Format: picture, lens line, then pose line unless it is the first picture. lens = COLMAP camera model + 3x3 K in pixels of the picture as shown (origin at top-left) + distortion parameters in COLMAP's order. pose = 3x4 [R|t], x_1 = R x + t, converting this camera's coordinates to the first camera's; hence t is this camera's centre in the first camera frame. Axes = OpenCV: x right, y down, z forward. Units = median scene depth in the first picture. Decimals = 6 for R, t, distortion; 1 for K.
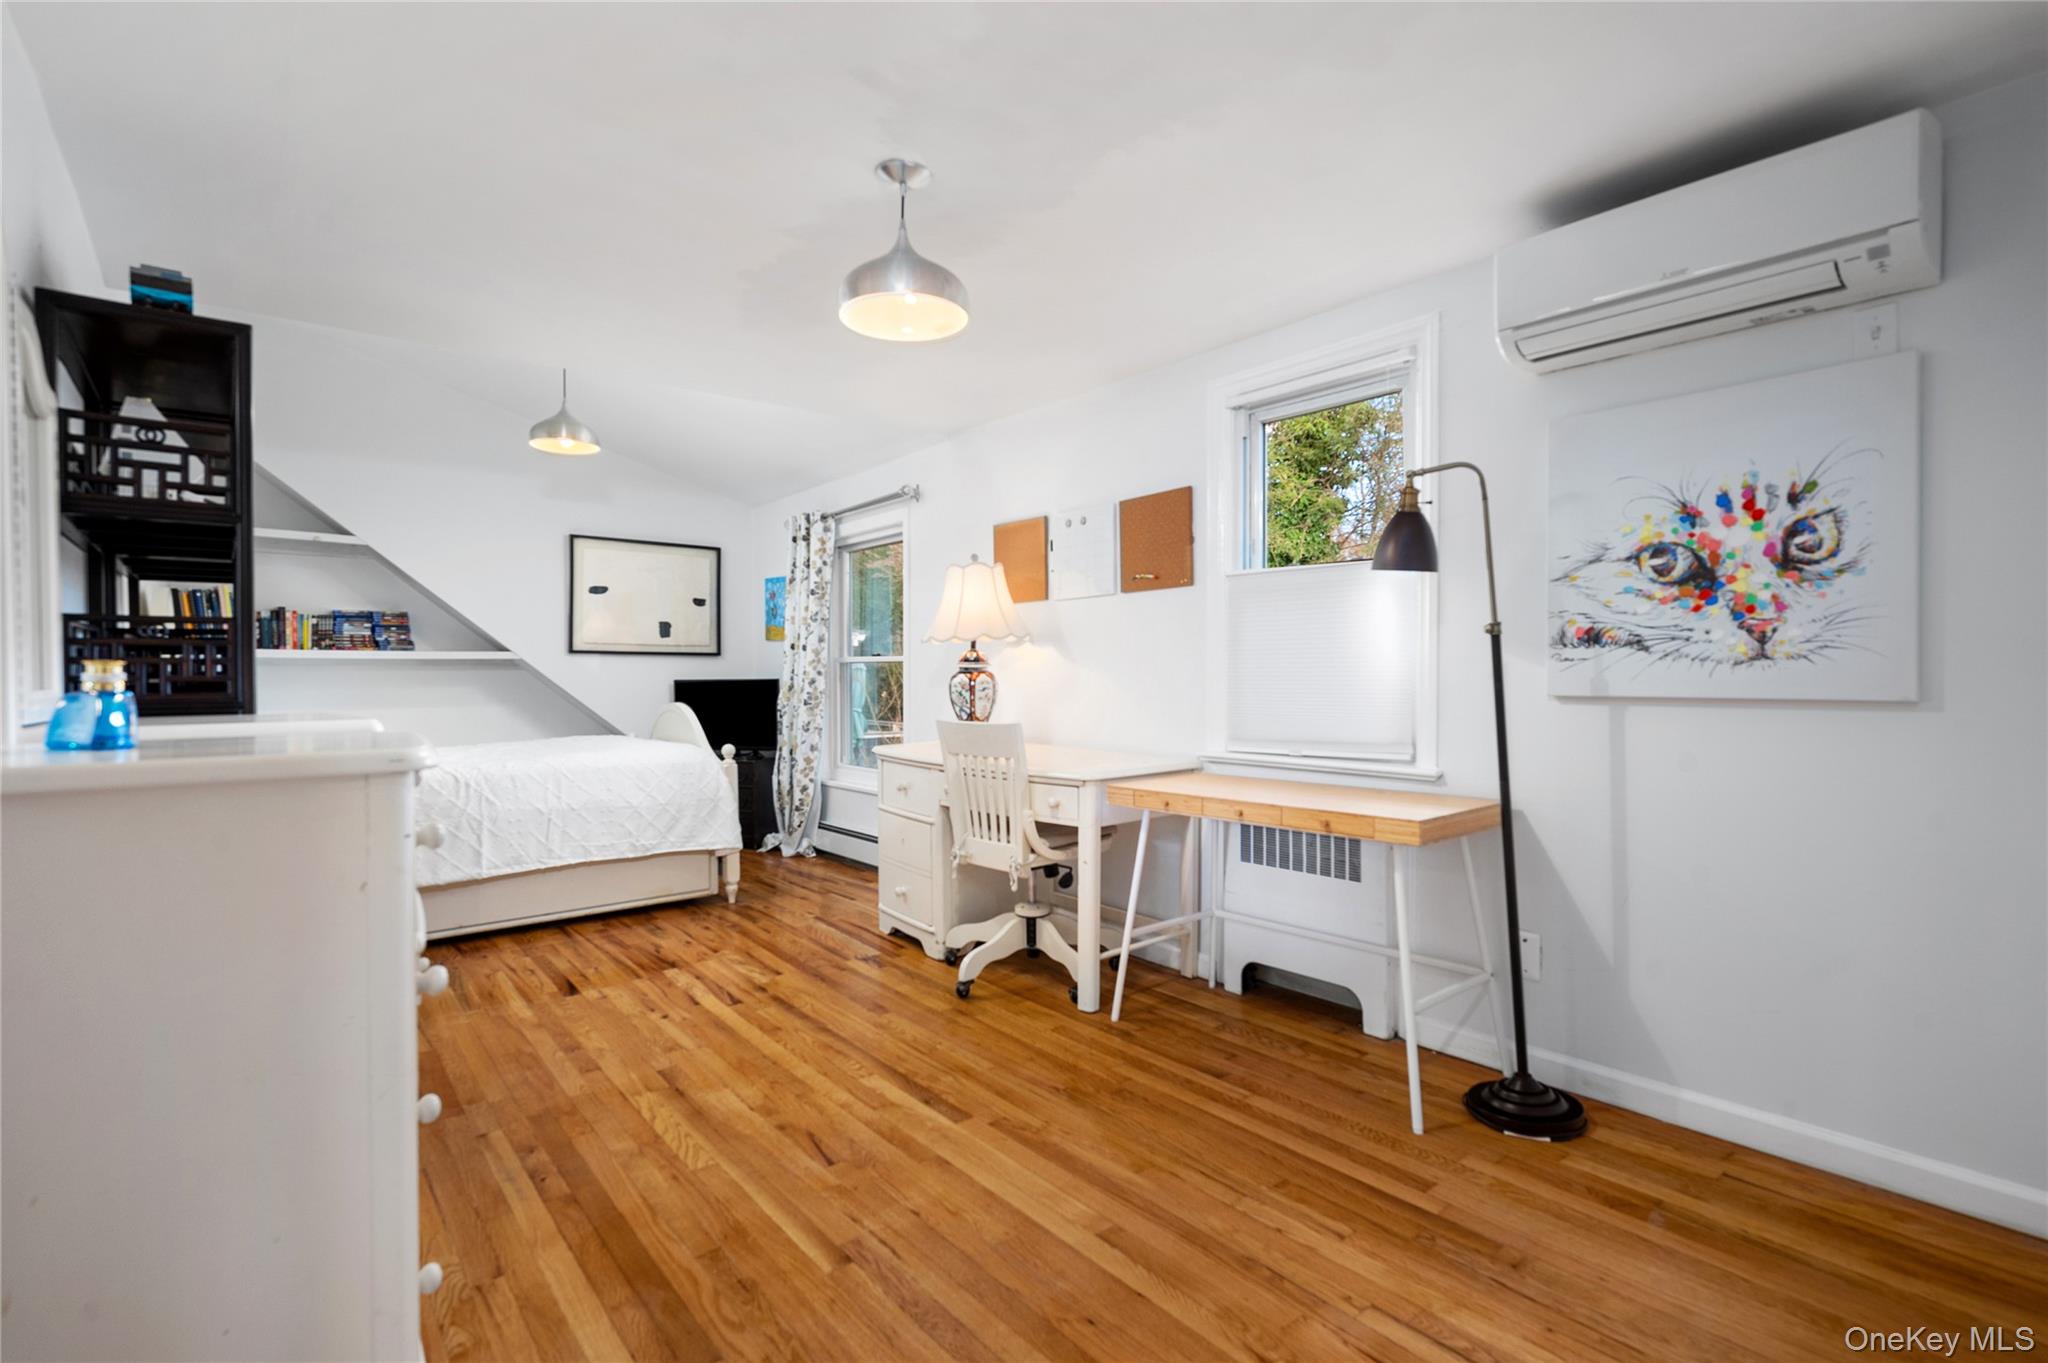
lens RADIAL K [[977.0, 0, 1024.4], [0, 977.0, 676.9], [0, 0, 1]] dist [-0.000349, 0.000004]
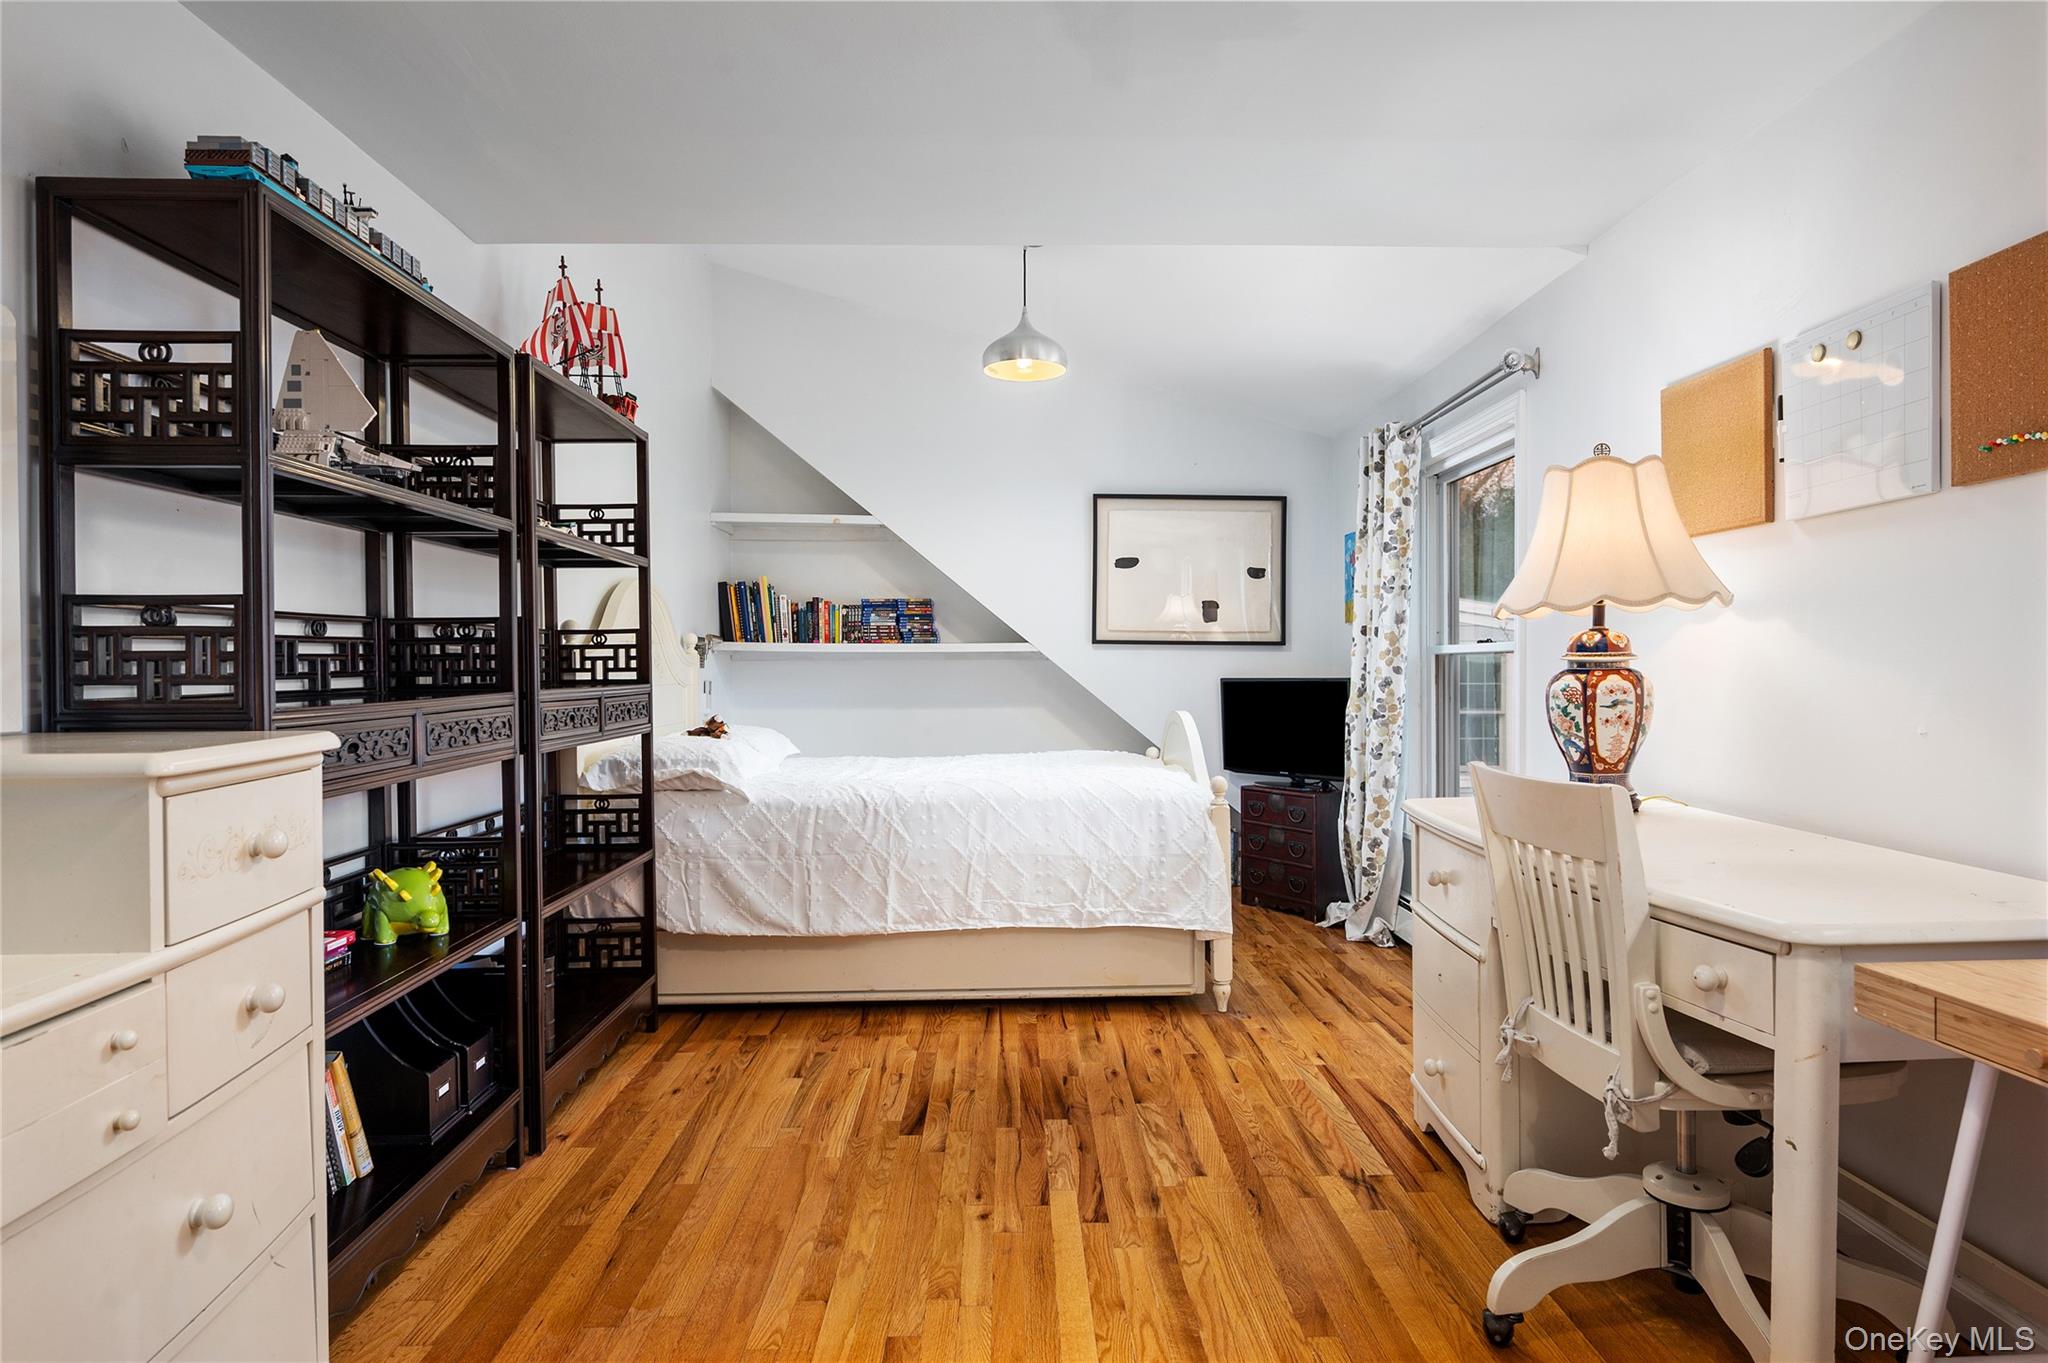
lens RADIAL K [[1127.2, 0, 1028.4], [0, 1127.2, 680.0], [0, 0, 1]] dist [-0.001836, 0.001951]
pose [[0.794978, 0.008511, -0.606579, 0.071476], [-0.004252, 0.999955, 0.008457, -0.003511], [0.606624, -0.004143, 0.794978, 0.338148]]
